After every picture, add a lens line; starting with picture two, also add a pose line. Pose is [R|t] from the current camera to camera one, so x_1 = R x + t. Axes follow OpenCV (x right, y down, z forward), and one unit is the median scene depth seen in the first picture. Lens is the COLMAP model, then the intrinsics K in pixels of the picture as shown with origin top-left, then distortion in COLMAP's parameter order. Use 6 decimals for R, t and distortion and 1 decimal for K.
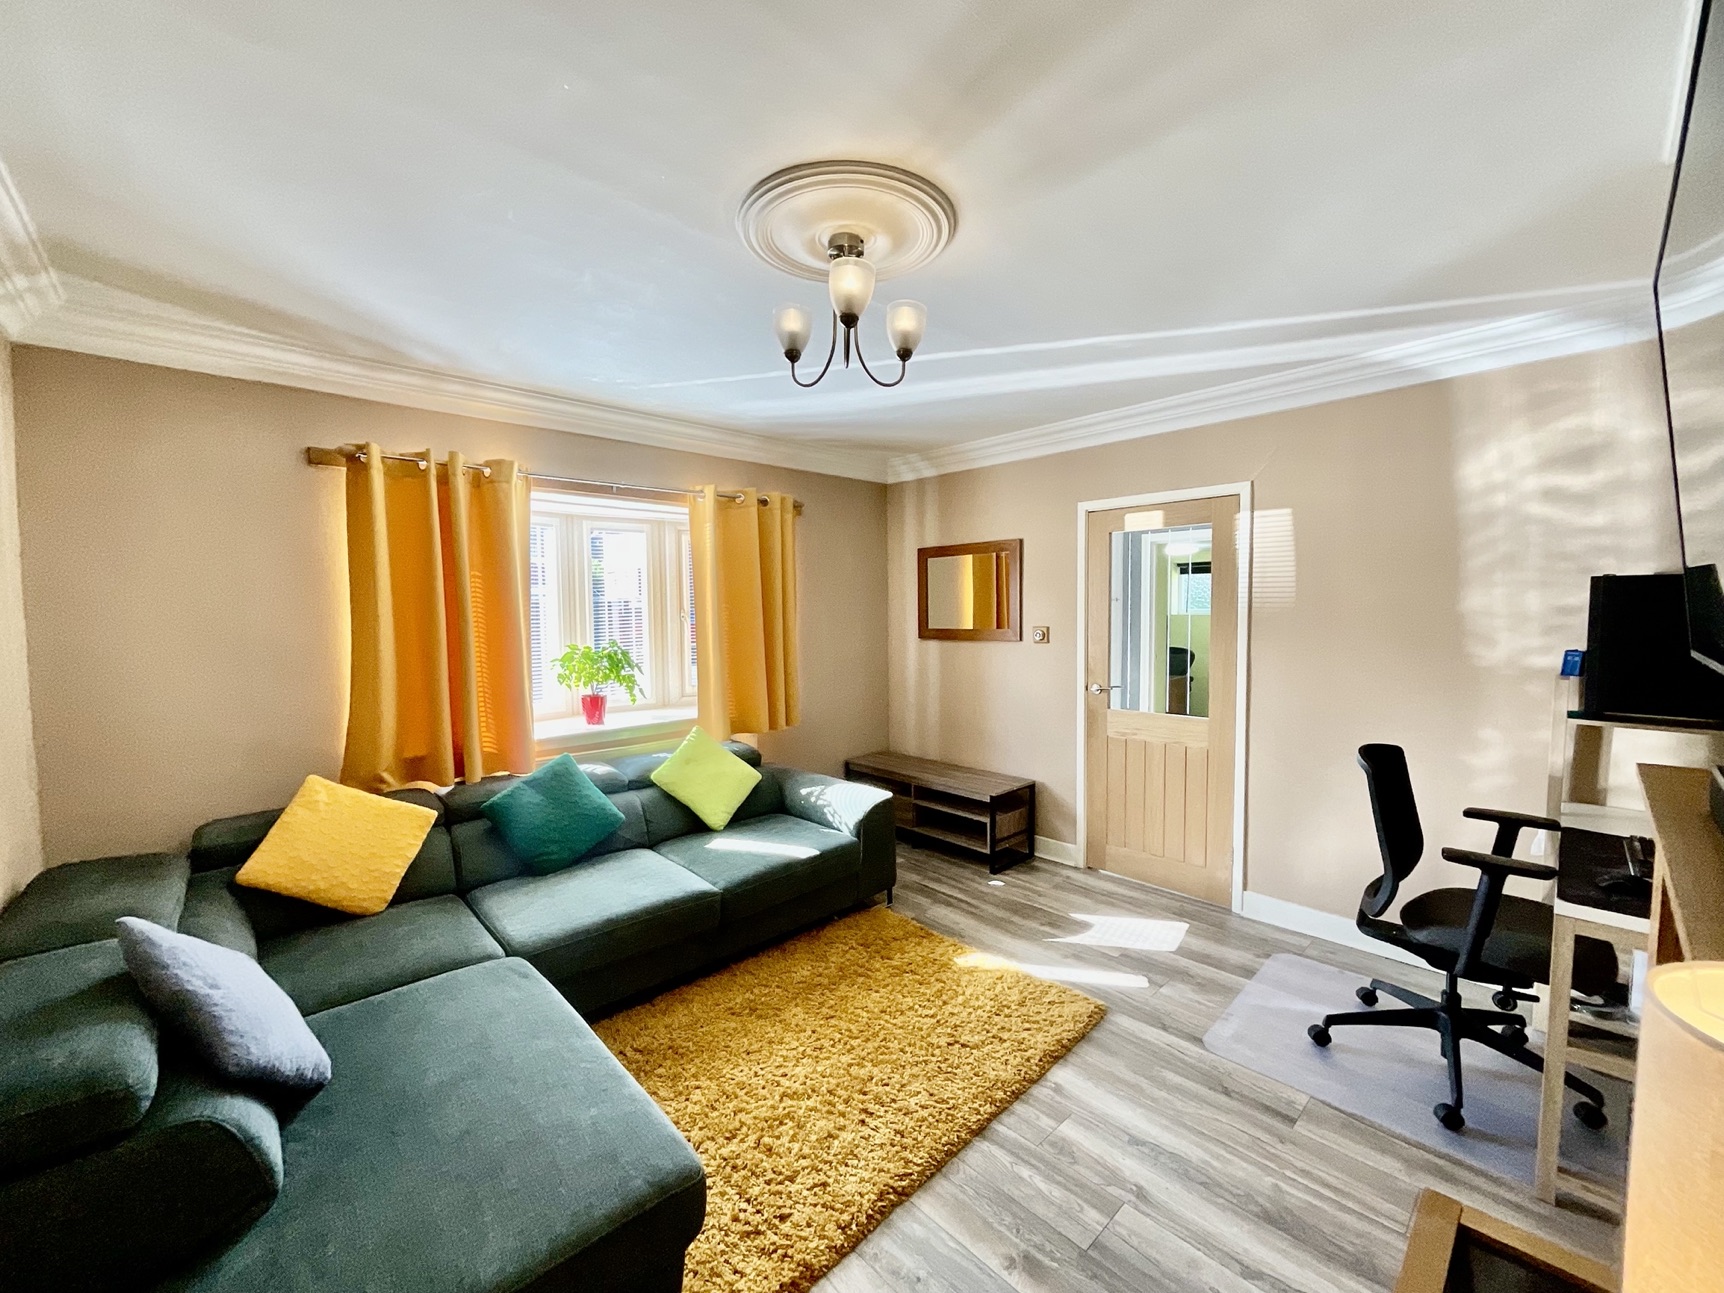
lens RADIAL K [[696.2, 0, 862.0], [0, 696.2, 646.5], [0, 0, 1]] dist [-0.000727, 0.000298]
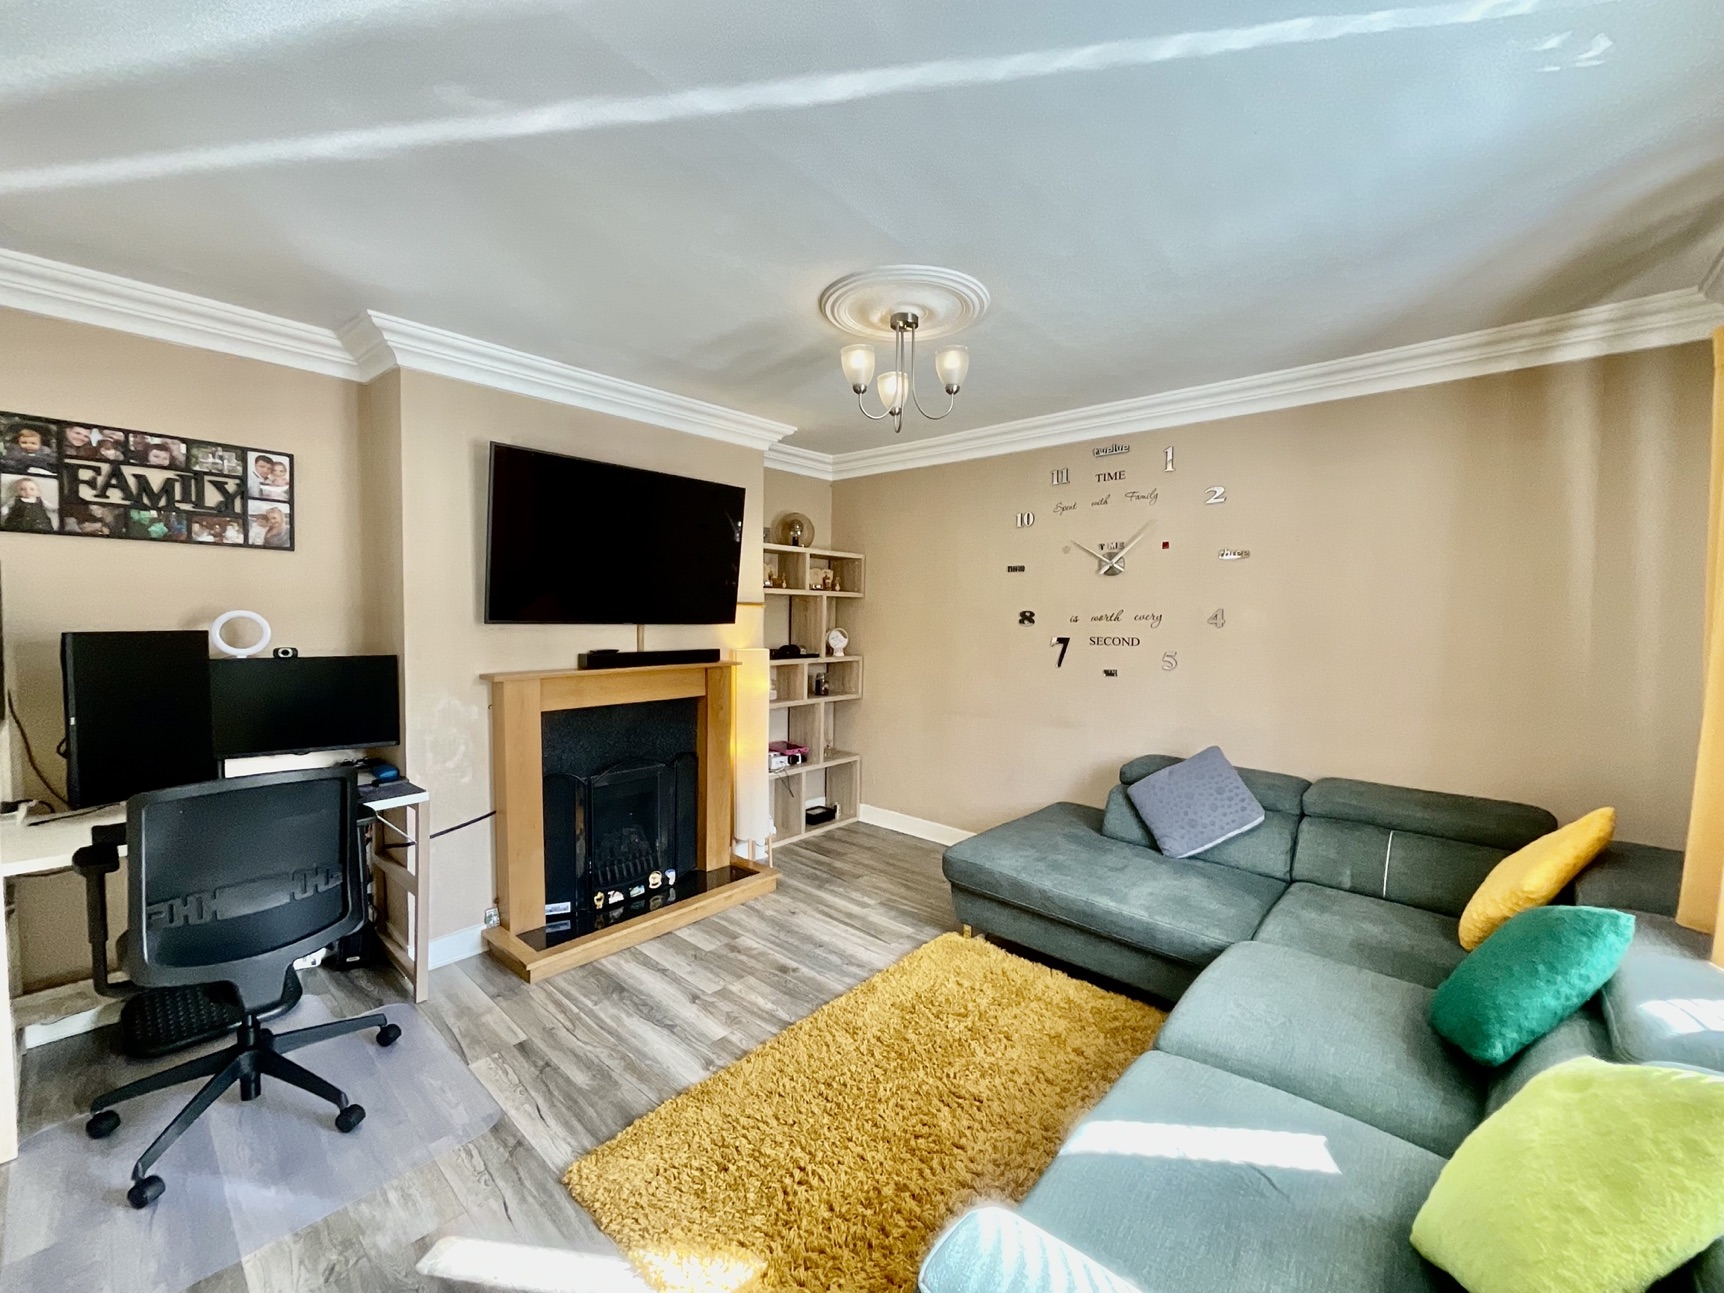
lens RADIAL K [[696.2, 0, 862.0], [0, 696.2, 646.5], [0, 0, 1]] dist [-0.000727, 0.000298]
pose [[-0.996677, 0.006108, -0.081232, 0.159206], [-0.001843, 0.995239, 0.097444, -0.092988], [0.081440, 0.097270, -0.991920, 2.340648]]
